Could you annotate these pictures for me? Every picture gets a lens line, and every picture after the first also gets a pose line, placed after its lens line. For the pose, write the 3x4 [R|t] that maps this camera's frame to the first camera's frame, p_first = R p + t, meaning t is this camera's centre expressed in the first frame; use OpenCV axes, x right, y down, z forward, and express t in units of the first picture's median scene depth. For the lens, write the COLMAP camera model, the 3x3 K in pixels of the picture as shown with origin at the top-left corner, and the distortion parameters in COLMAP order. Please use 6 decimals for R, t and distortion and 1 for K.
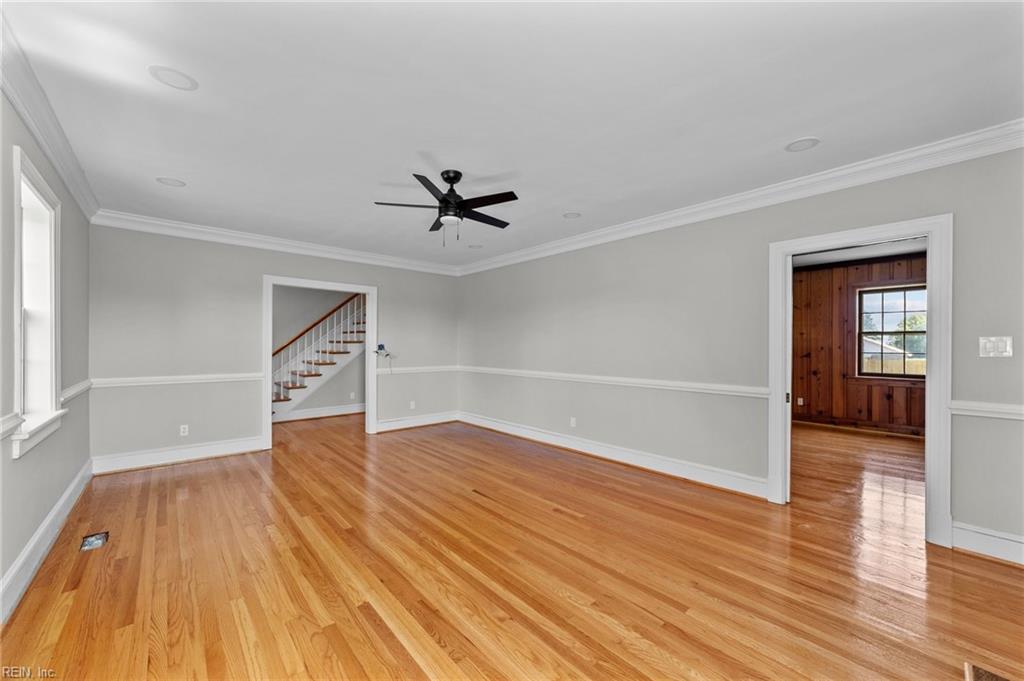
lens RADIAL K [[390.3, 0, 513.2], [0, 390.3, 347.3], [0, 0, 1]] dist [-0.000166, 0.000093]
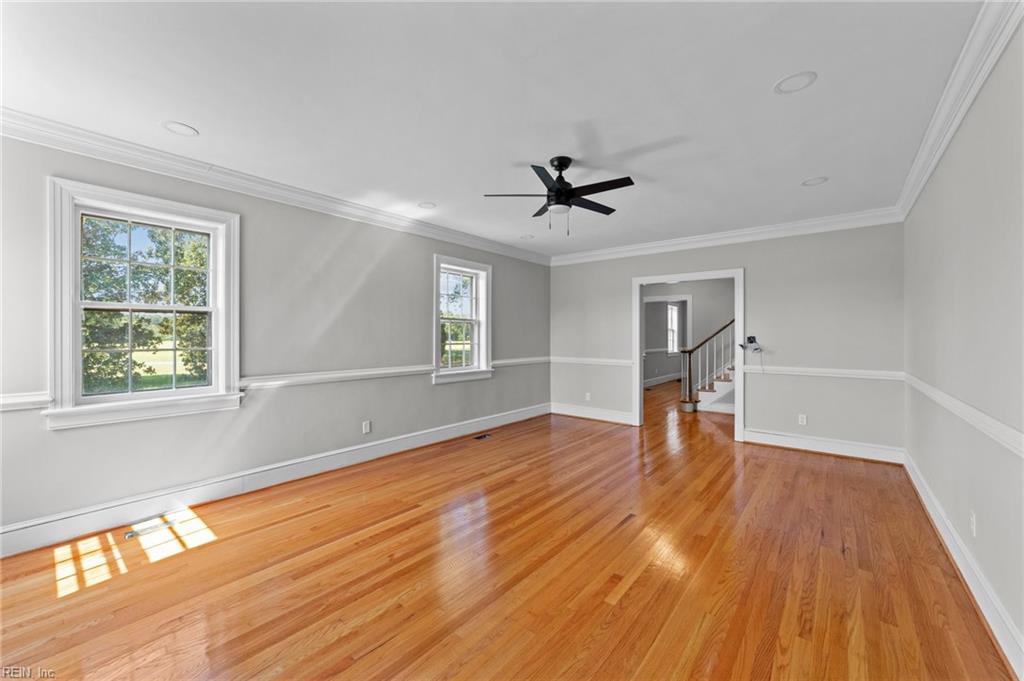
lens RADIAL K [[393.7, 0, 512.2], [0, 393.7, 337.9], [0, 0, 1]] dist [-0.001728, -0.000067]
pose [[0.150600, -0.001876, -0.988593, 0.789070], [-0.004470, 0.999987, -0.002579, 0.001145], [0.988585, 0.004808, 0.150589, 0.736748]]
